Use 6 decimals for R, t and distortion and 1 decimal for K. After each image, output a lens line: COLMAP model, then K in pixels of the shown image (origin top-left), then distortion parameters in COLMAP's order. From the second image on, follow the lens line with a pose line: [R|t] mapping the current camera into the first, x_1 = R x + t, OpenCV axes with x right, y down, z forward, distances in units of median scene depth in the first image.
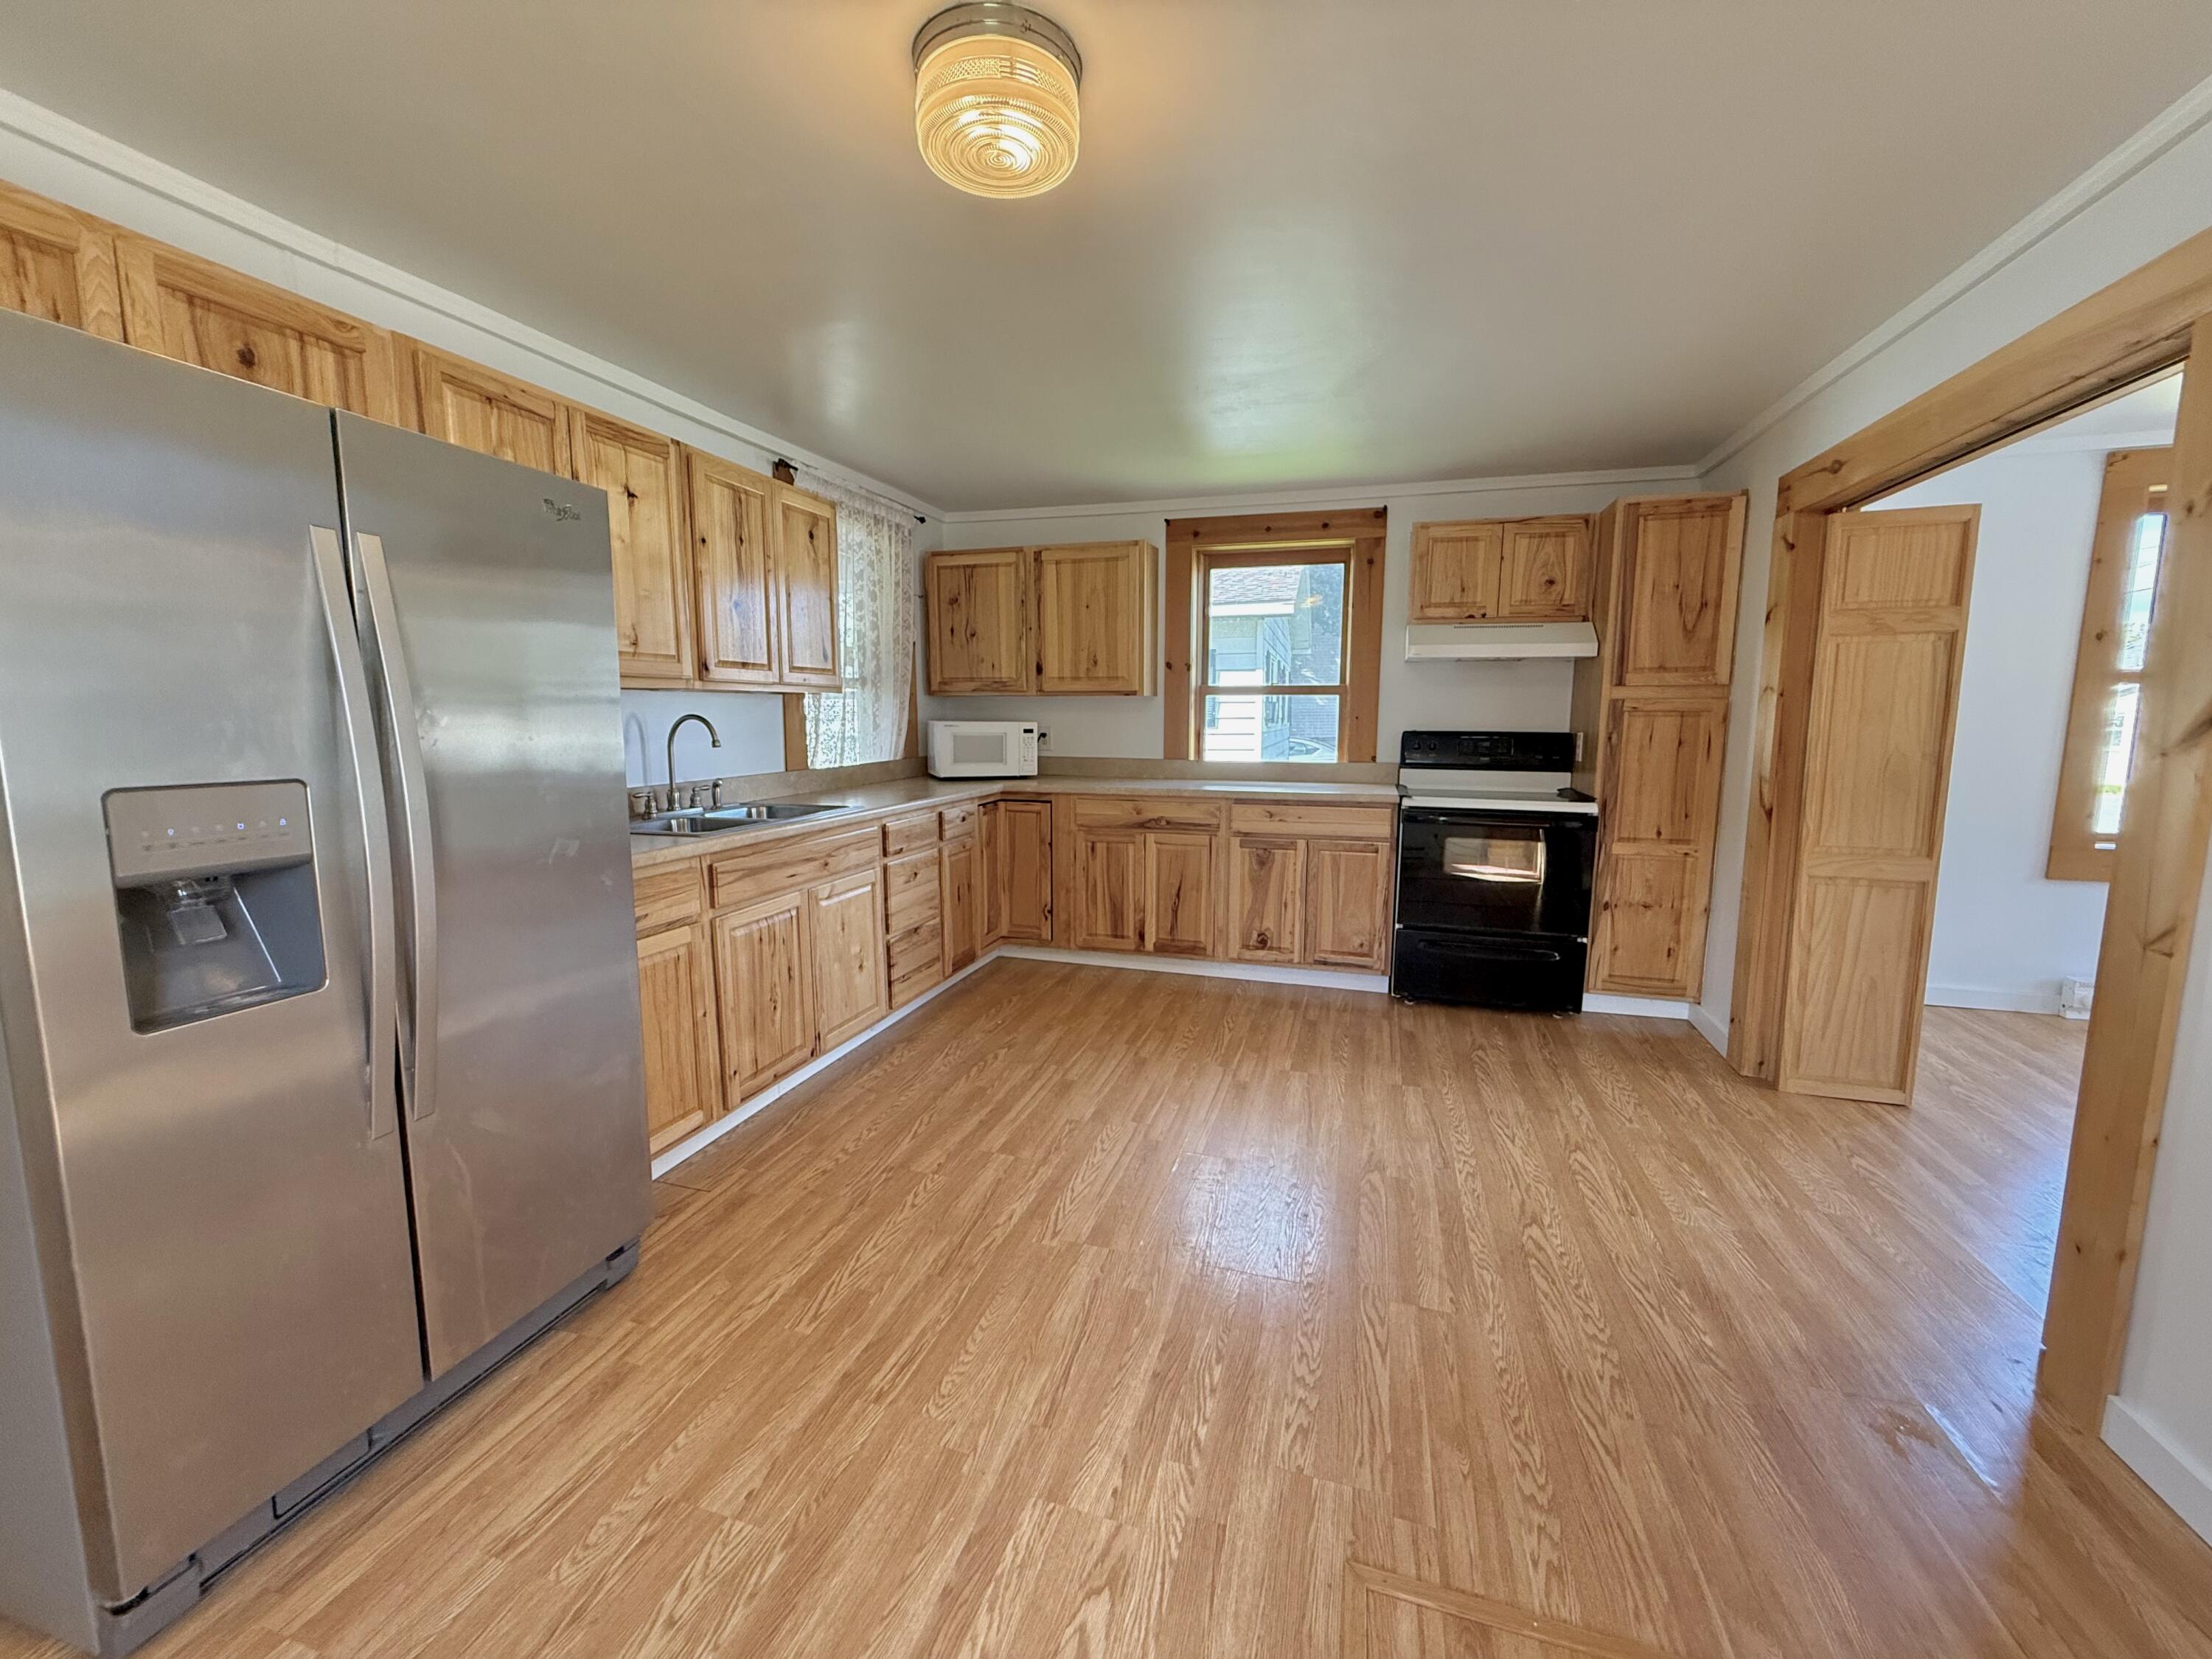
lens RADIAL K [[878.3, 0, 1100.4], [0, 878.3, 826.2], [0, 0, 1]] dist [0.000917, 0.000439]
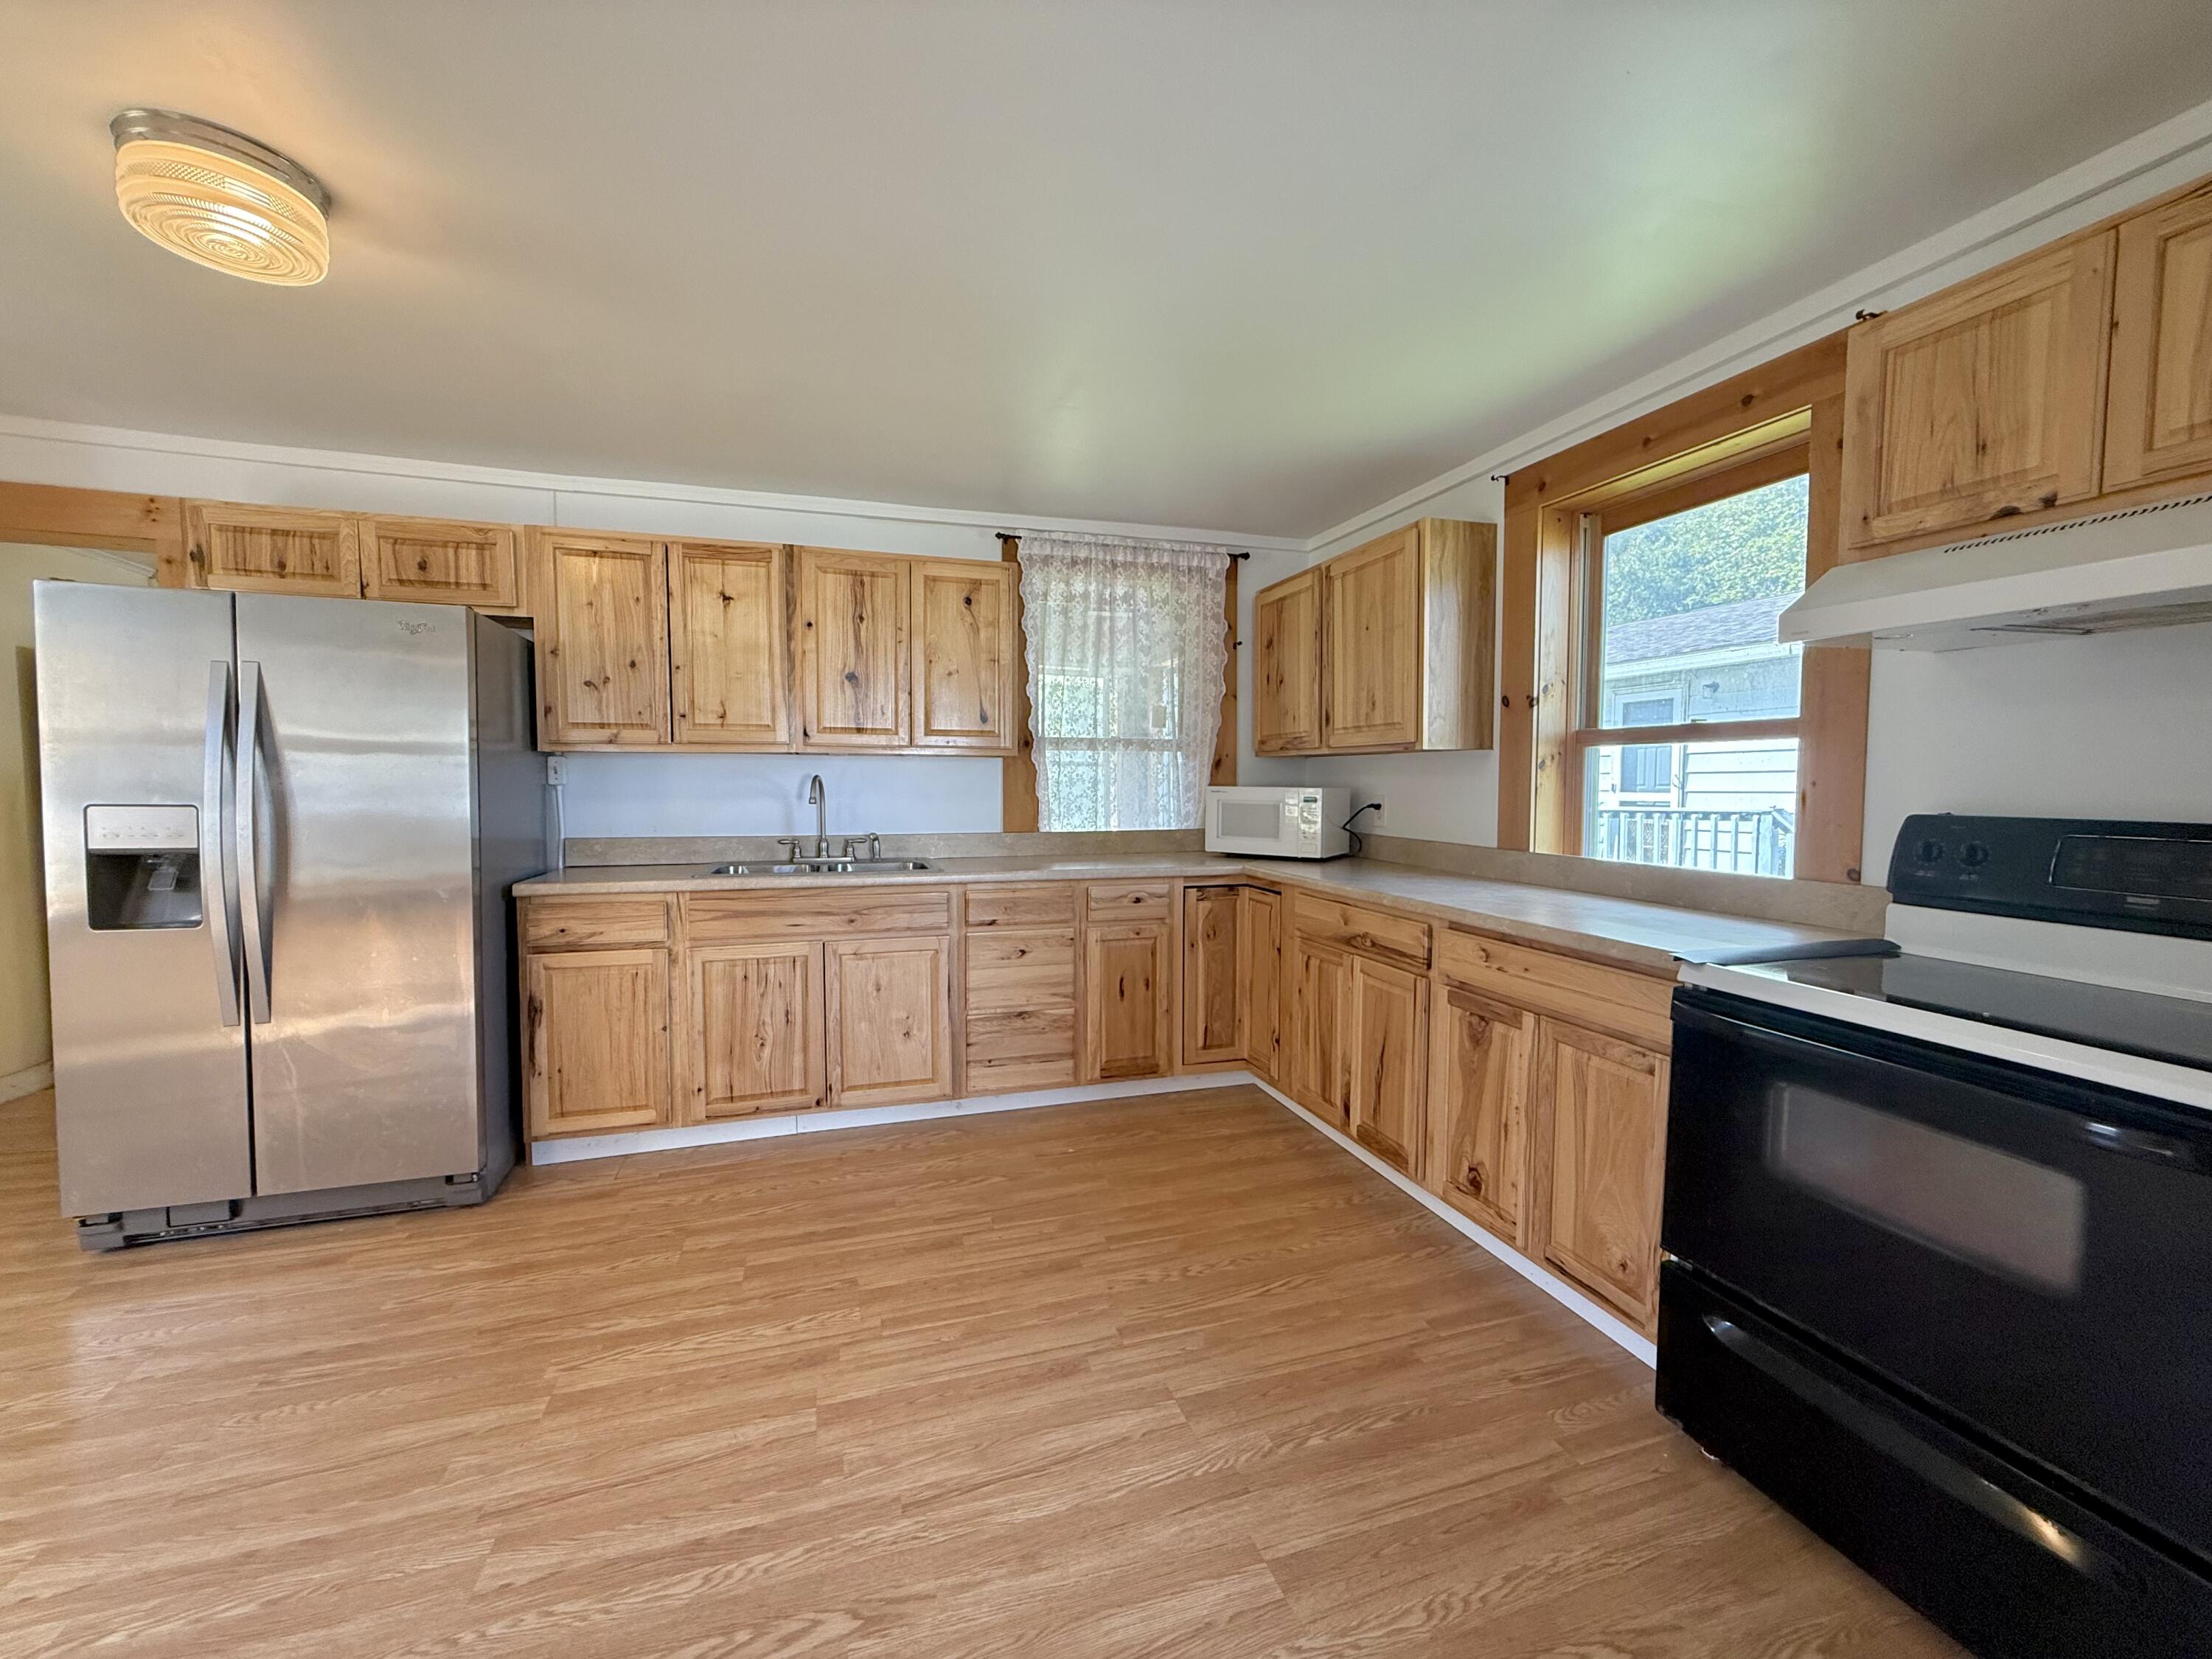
lens RADIAL K [[878.3, 0, 1100.4], [0, 878.3, 826.2], [0, 0, 1]] dist [0.000917, 0.000439]
pose [[0.569028, 0.043696, -0.821156, 0.588373], [-0.109688, 0.993697, -0.023132, -0.063627], [0.814970, 0.103234, 0.570235, 0.556465]]
